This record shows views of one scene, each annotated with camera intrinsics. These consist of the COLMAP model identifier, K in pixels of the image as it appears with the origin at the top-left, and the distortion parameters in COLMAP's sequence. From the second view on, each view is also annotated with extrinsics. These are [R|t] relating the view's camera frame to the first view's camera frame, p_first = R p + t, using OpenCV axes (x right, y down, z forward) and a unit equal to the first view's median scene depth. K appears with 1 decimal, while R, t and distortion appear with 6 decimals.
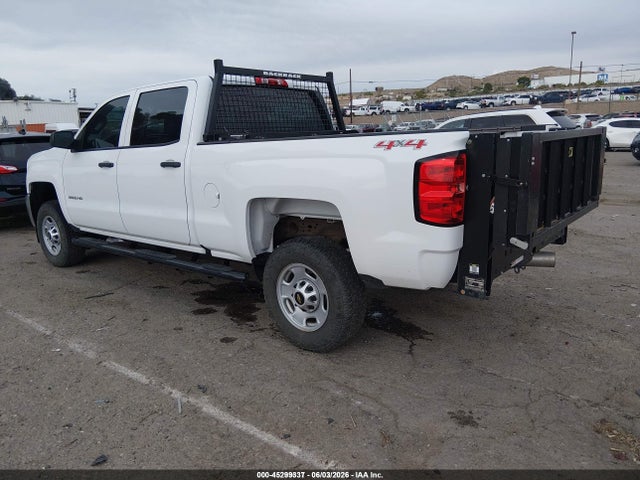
lens RADIAL K [[540.3, 0, 337.5], [0, 540.3, 236.6], [0, 0, 1]] dist [0.014372, -0.081964]
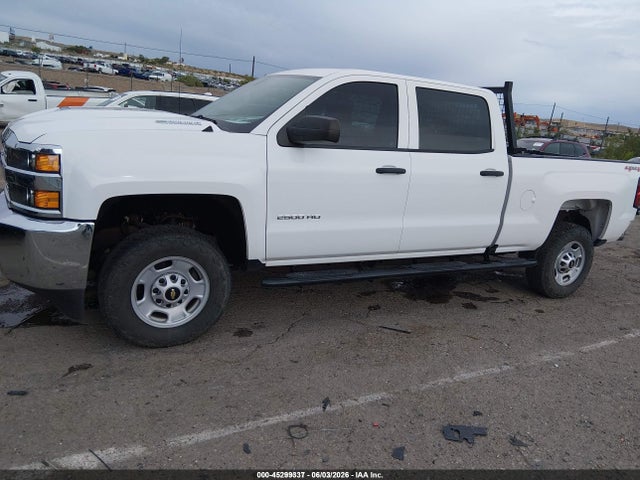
lens RADIAL K [[540.3, 0, 320.7], [0, 540.3, 241.4], [0, 0, 1]] dist [0.014372, -0.081964]
pose [[0.323653, -0.149125, 0.934350, -1.272904], [0.065366, 0.988666, 0.135151, -0.149454], [-0.943915, 0.017333, 0.329733, 0.865958]]
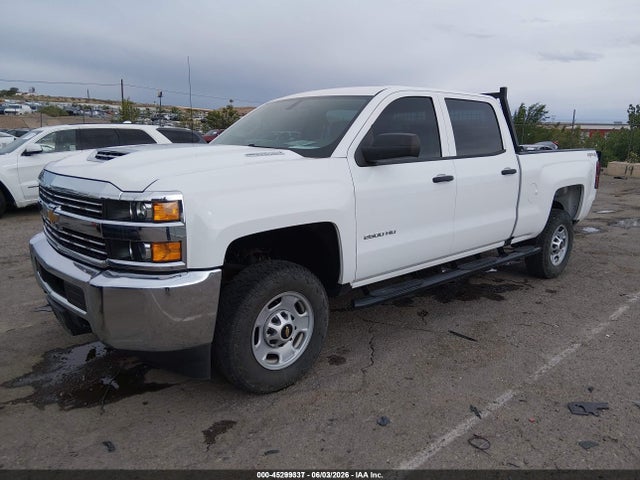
lens RADIAL K [[540.3, 0, 313.7], [0, 540.3, 232.8], [0, 0, 1]] dist [0.014372, -0.081964]
pose [[0.082417, -0.141251, 0.986537, -1.330450], [0.172846, 0.976929, 0.125435, -0.199444], [-0.981495, 0.160181, 0.104930, 1.171515]]
